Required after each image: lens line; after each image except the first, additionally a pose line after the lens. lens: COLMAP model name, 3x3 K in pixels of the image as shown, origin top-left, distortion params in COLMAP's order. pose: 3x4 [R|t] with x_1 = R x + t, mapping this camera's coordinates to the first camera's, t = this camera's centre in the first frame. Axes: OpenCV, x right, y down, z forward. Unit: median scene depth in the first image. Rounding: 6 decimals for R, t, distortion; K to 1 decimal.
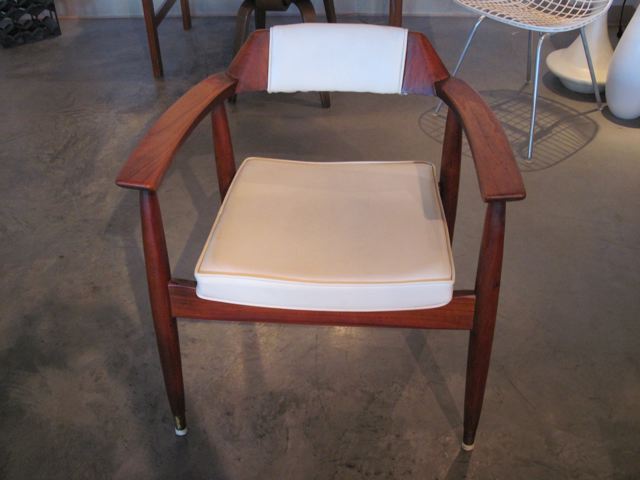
lens RADIAL K [[676.2, 0, 319.6], [0, 676.2, 243.7], [0, 0, 1]] dist [-0.211426, 0.237718]
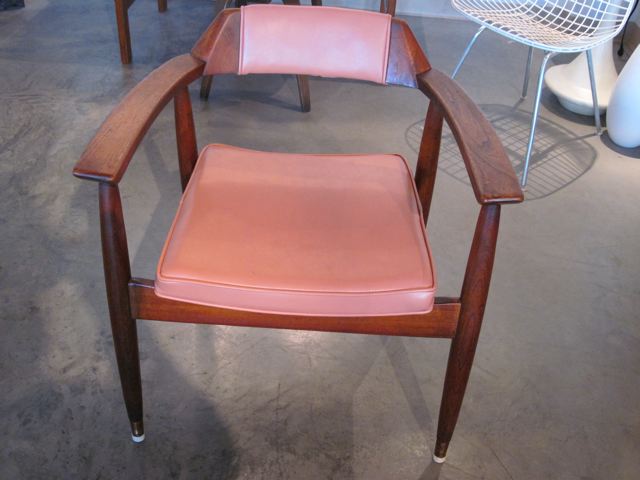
lens RADIAL K [[674.6, 0, 320.0], [0, 674.6, 240.0], [0, 0, 1]] dist [-0.206919, 0.230799]
pose [[0.997033, 0.062010, 0.045614, -0.001825], [-0.062946, 0.997829, 0.019374, -0.050243], [-0.044314, -0.022188, 0.998771, 0.085024]]
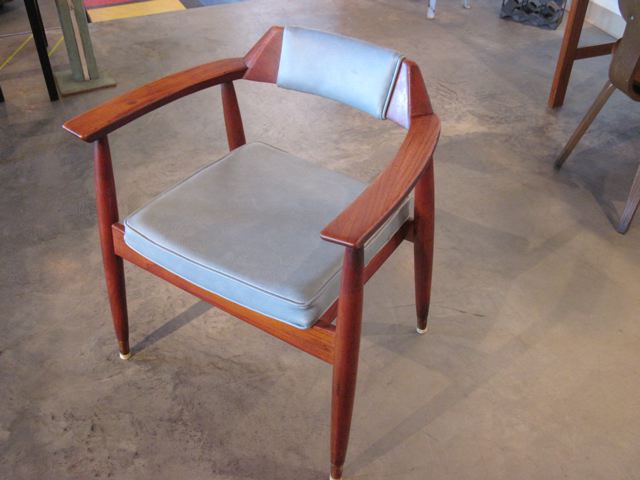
lens RADIAL K [[676.2, 0, 319.6], [0, 676.2, 243.7], [0, 0, 1]] dist [-0.211426, 0.237718]
pose [[0.428432, 0.595937, -0.679194, 0.427585], [-0.571362, 0.760995, 0.307298, -0.248597], [0.699993, 0.256410, 0.666531, 0.261954]]
